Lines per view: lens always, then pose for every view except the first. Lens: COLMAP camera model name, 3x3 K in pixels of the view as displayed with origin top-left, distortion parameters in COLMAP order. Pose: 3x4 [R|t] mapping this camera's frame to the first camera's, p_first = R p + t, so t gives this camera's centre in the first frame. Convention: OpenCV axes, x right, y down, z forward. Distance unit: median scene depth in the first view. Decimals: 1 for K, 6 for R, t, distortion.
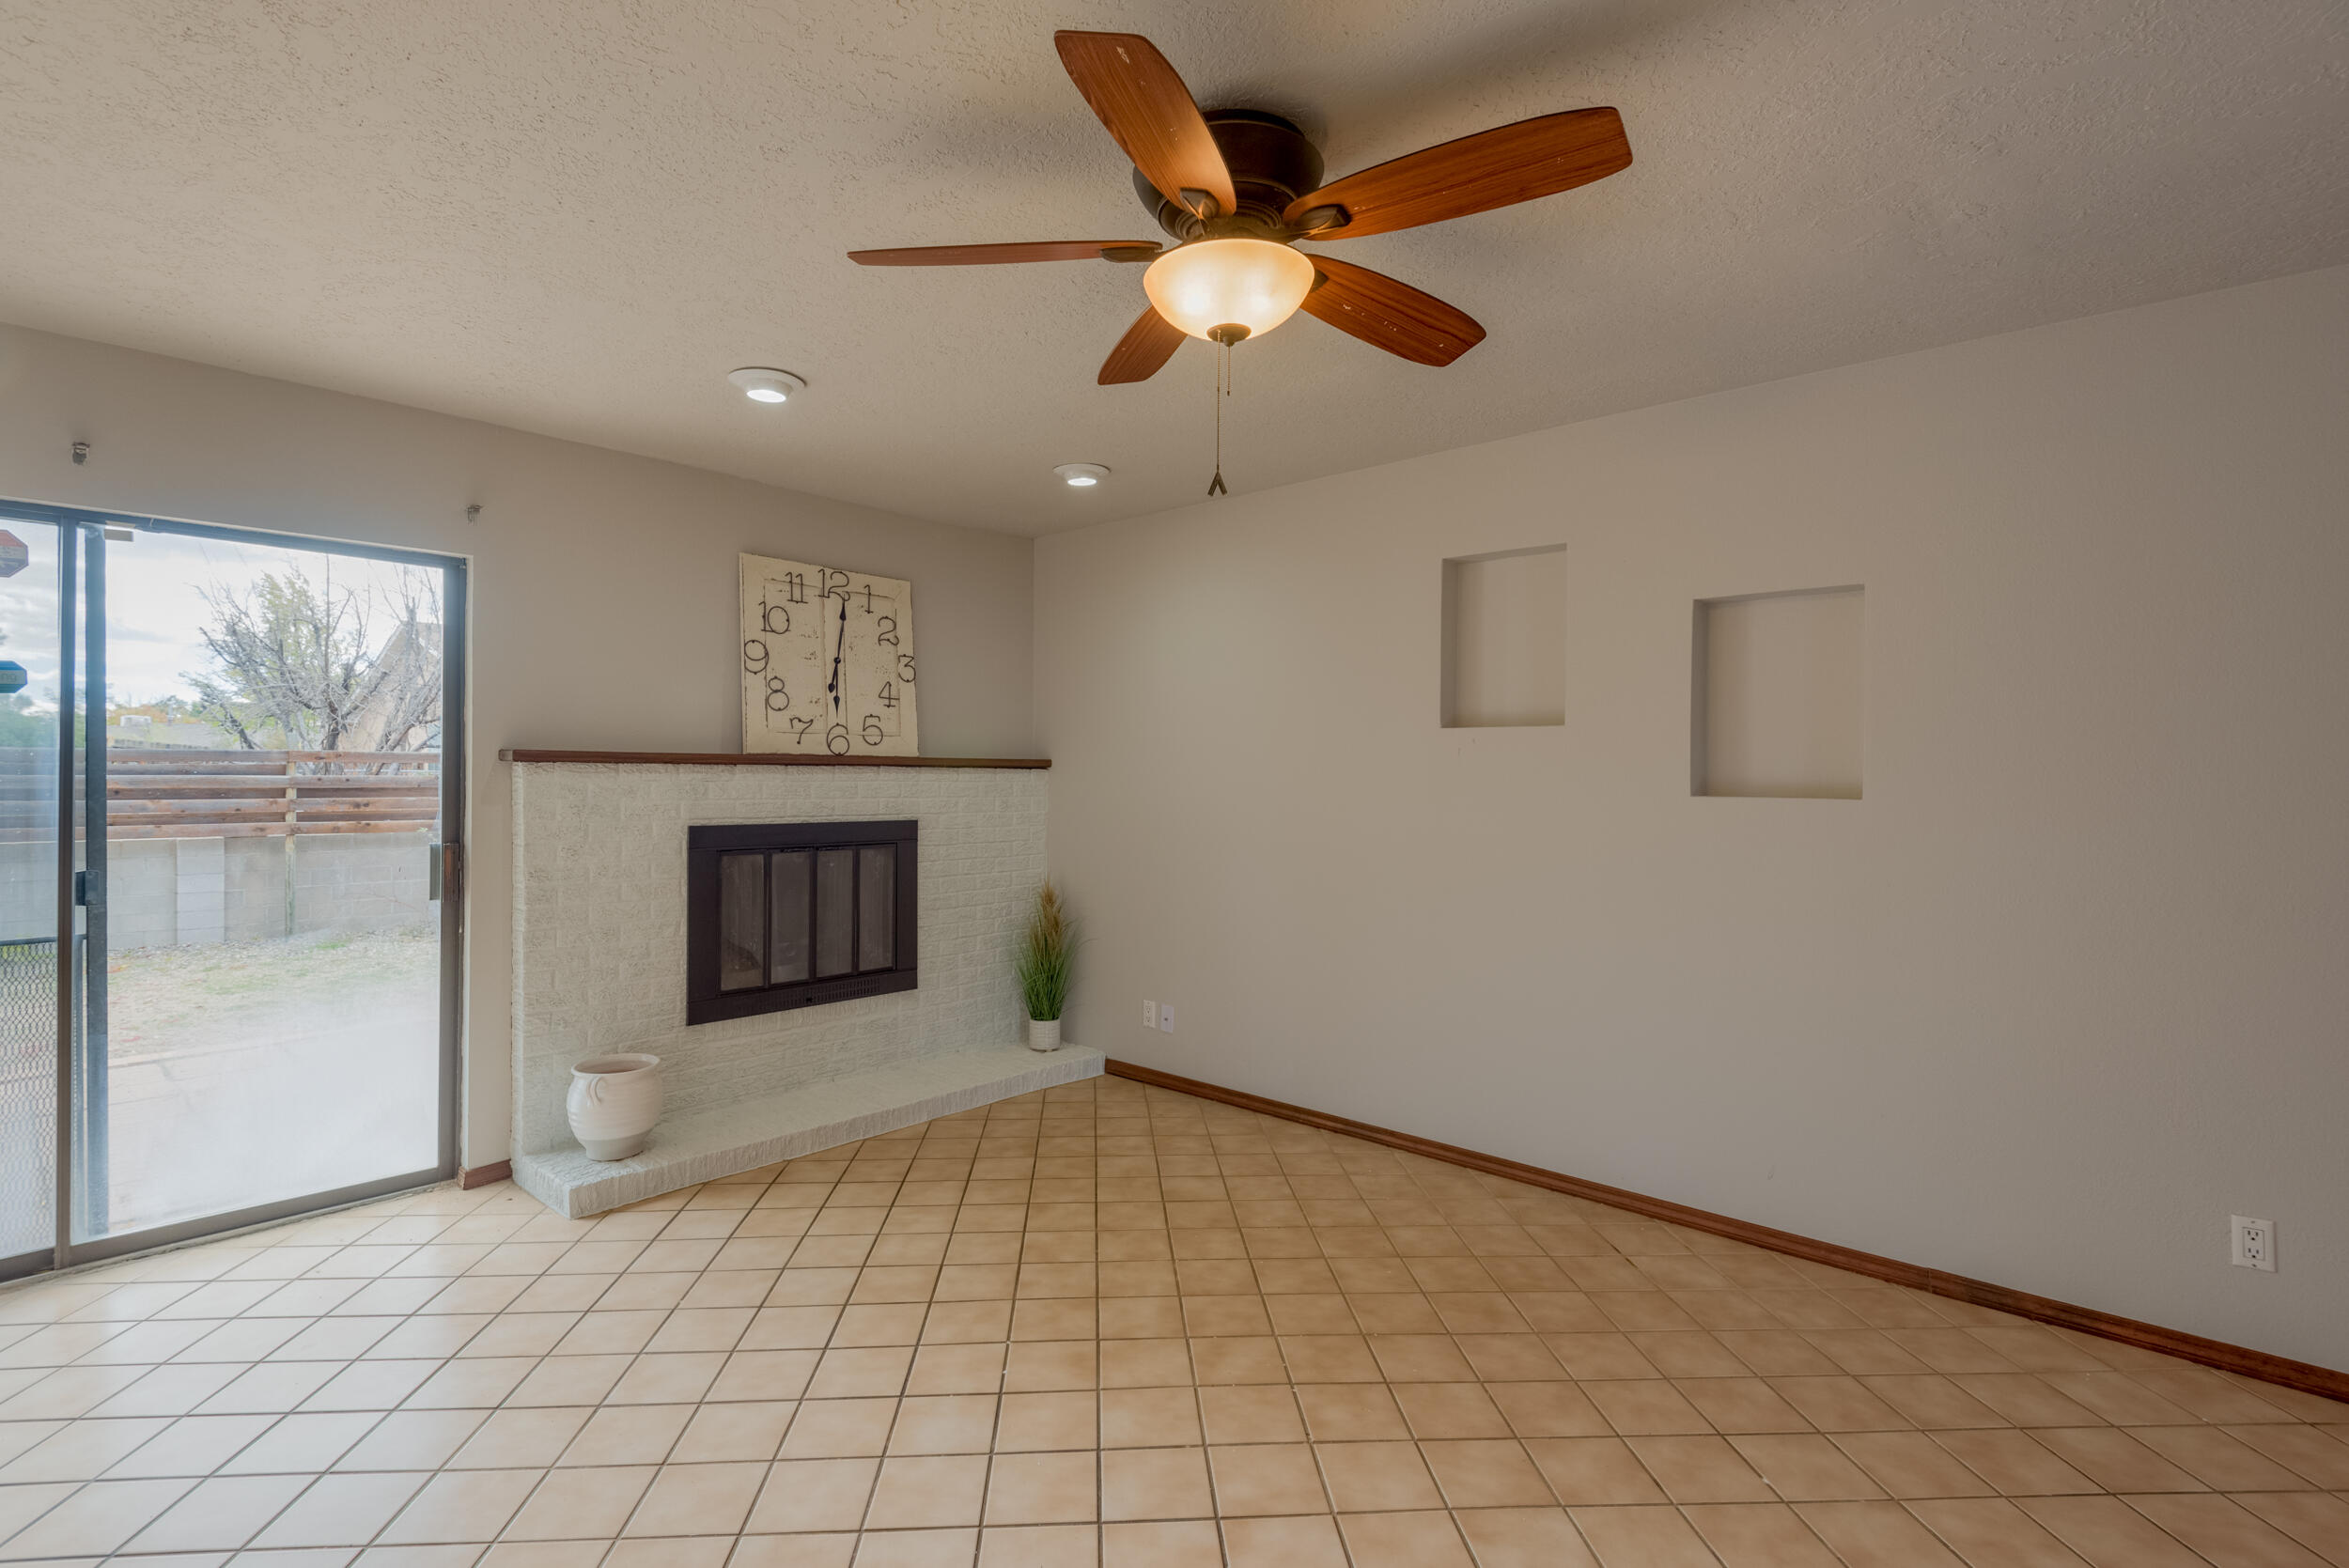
lens RADIAL K [[1121.5, 0, 1174.5], [0, 1121.5, 784.0], [0, 0, 1]] dist [0.029322, -0.019796]
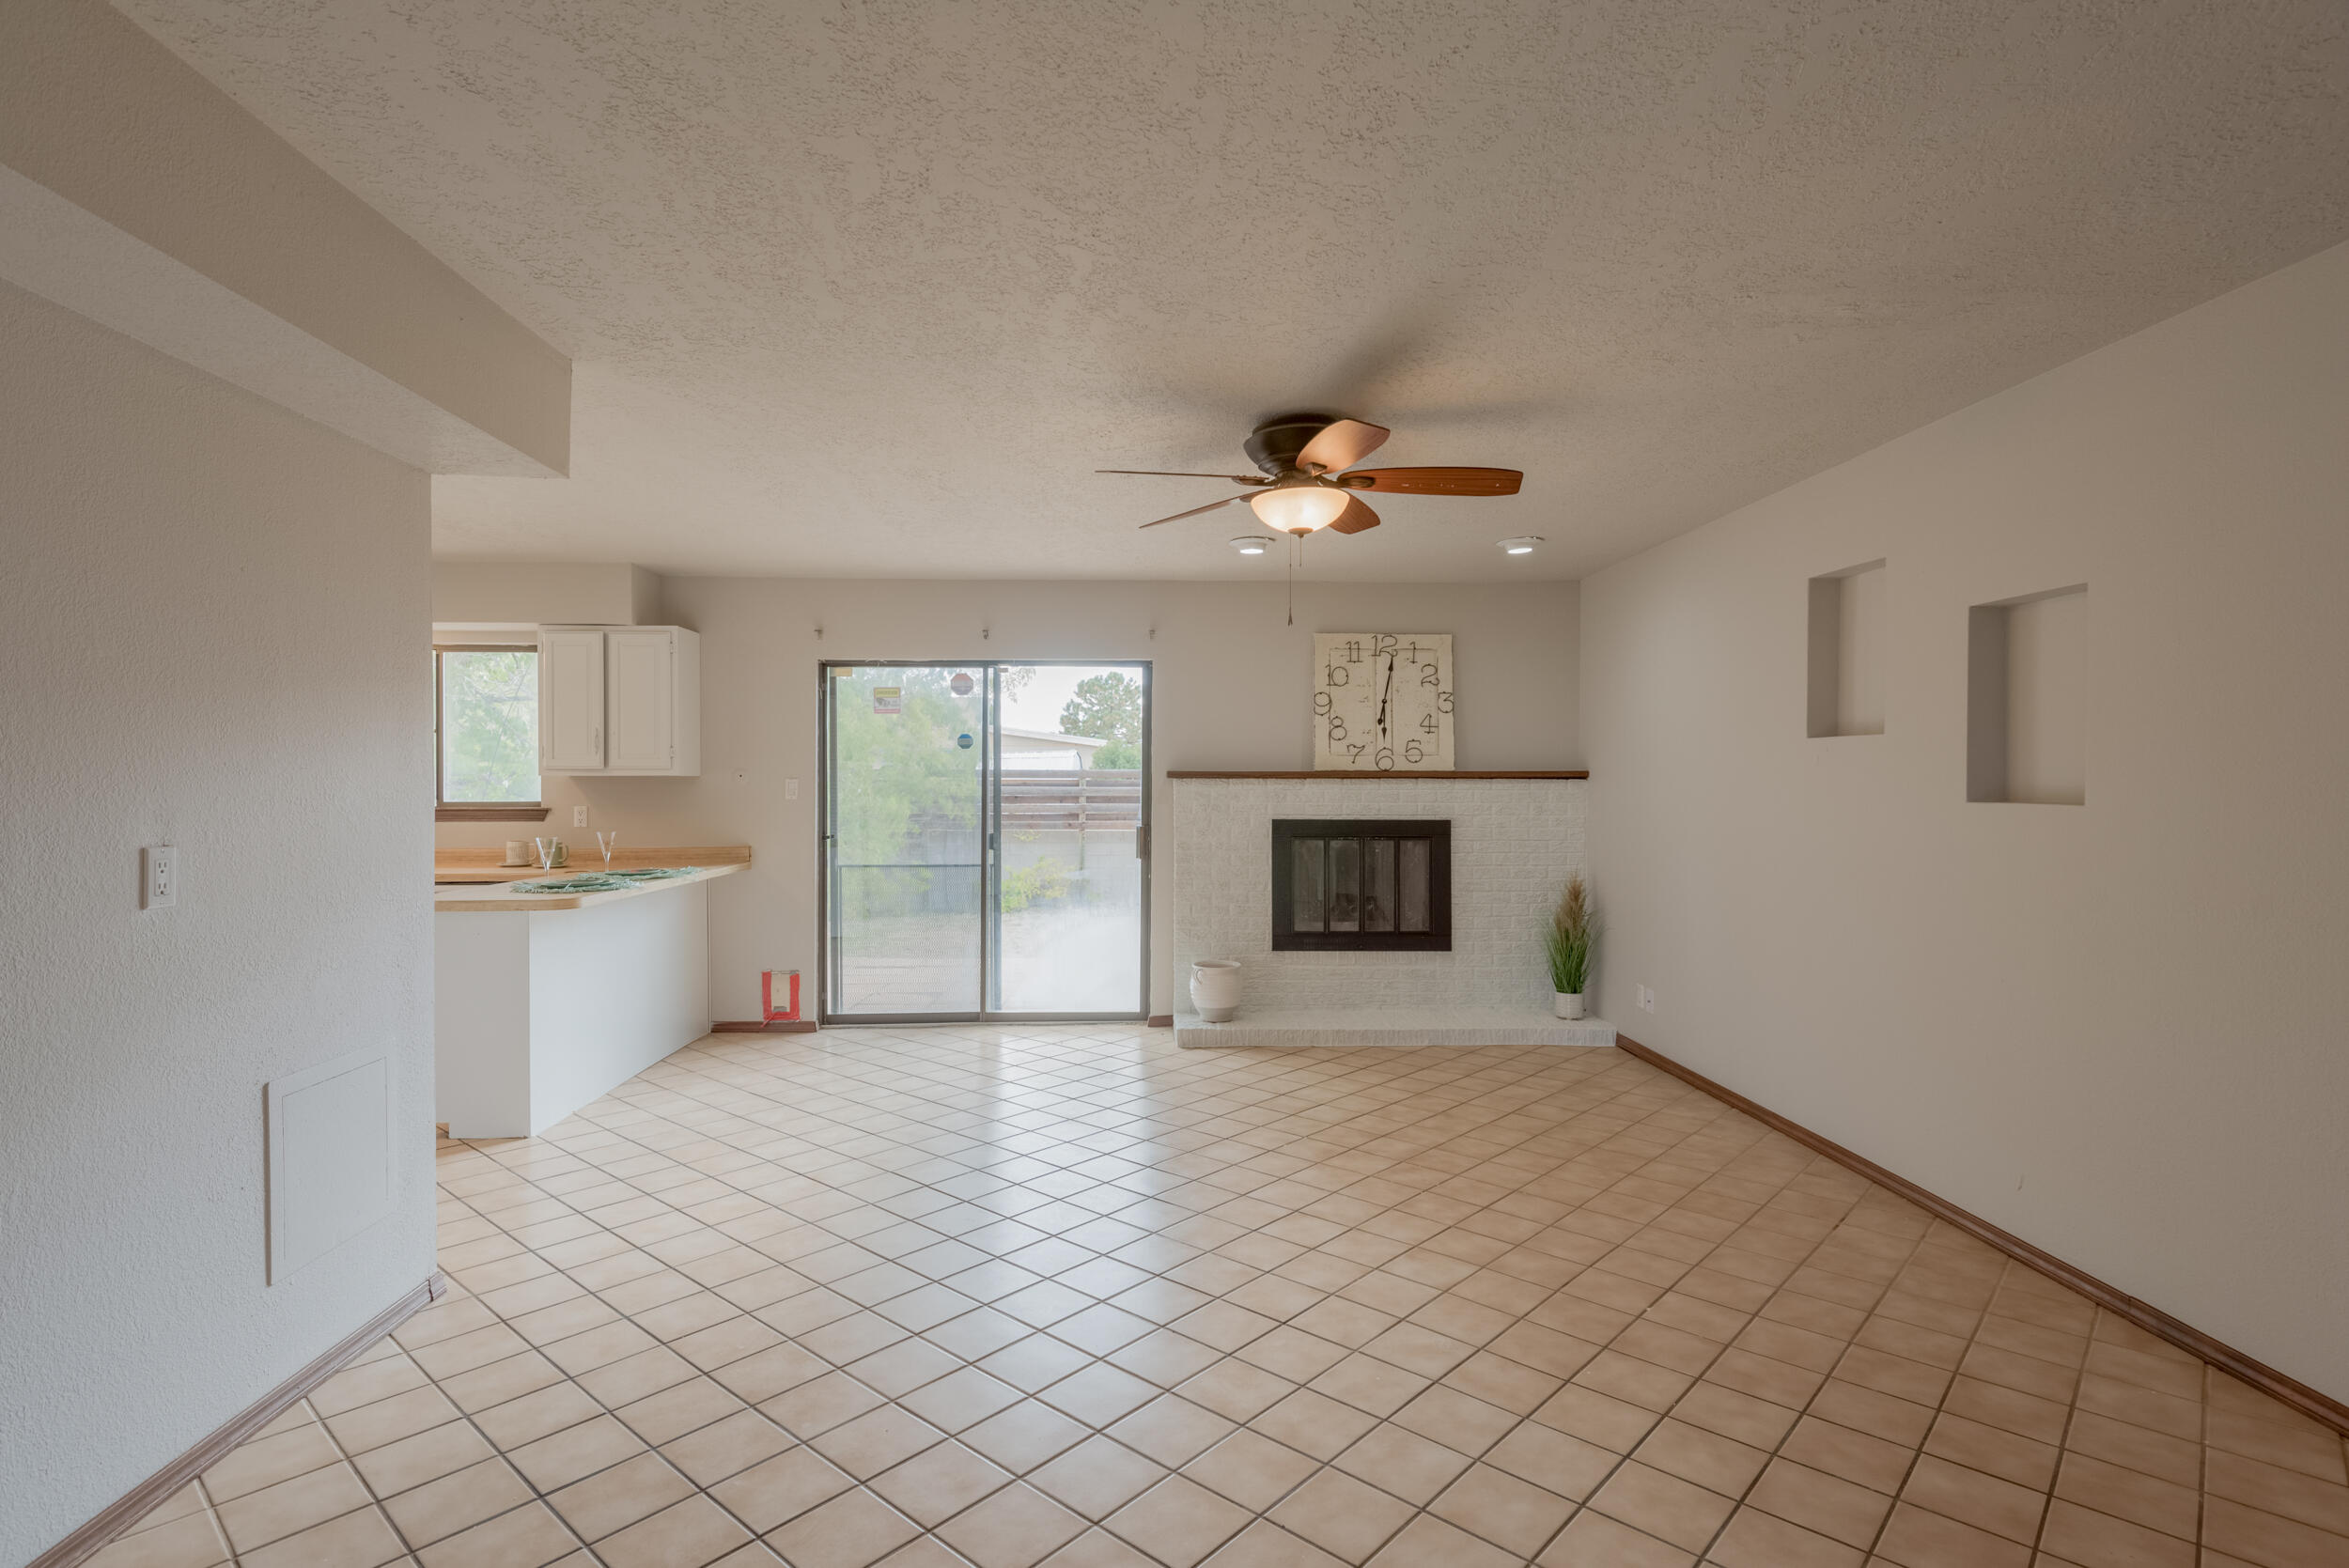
lens RADIAL K [[1200.5, 0, 1174.5], [0, 1200.5, 784.0], [0, 0, 1]] dist [0.031669, -0.025732]
pose [[0.696982, -0.005156, -0.717070, 0.598768], [-0.002009, 0.999956, -0.009142, 0.004585], [0.717086, 0.007813, 0.696941, -0.208568]]
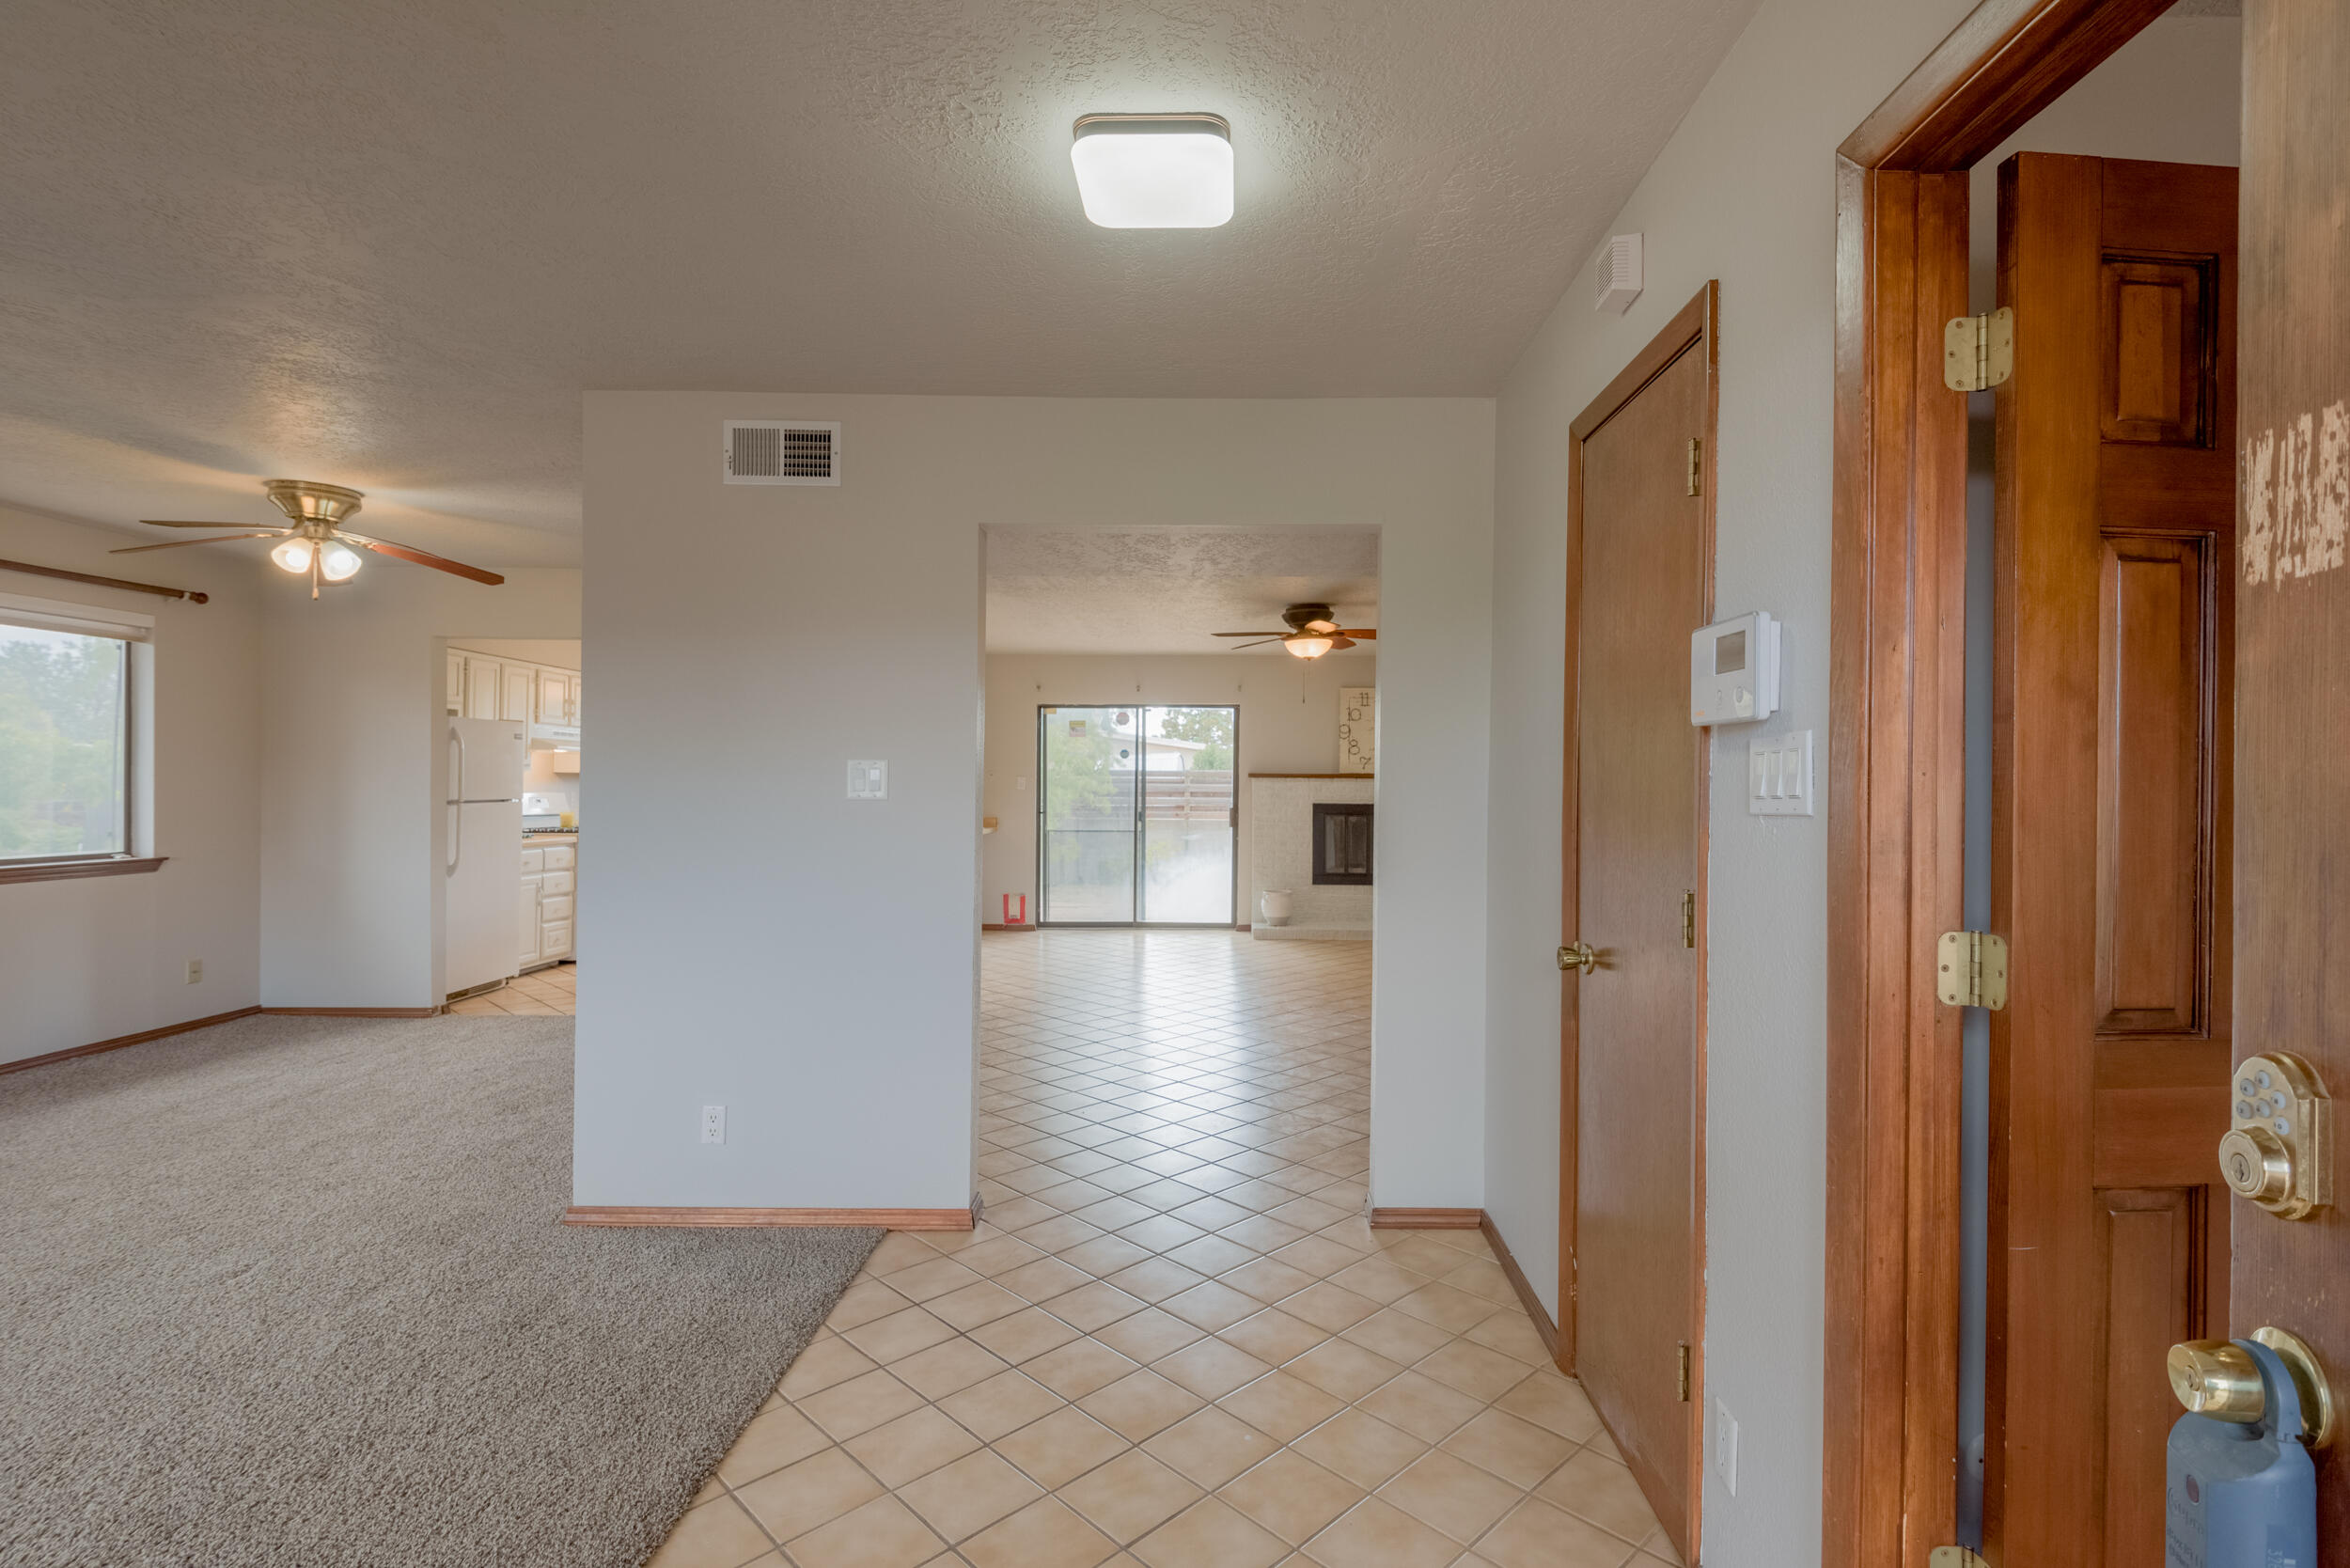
lens RADIAL K [[1122.1, 0, 1175.0], [0, 1122.1, 784.0], [0, 0, 1]] dist [0.029322, -0.019796]
pose [[0.636182, -0.002904, -0.771534, 1.190902], [-0.004502, 0.999962, -0.007476, 0.013937], [0.771526, 0.008229, 0.636145, -0.743432]]
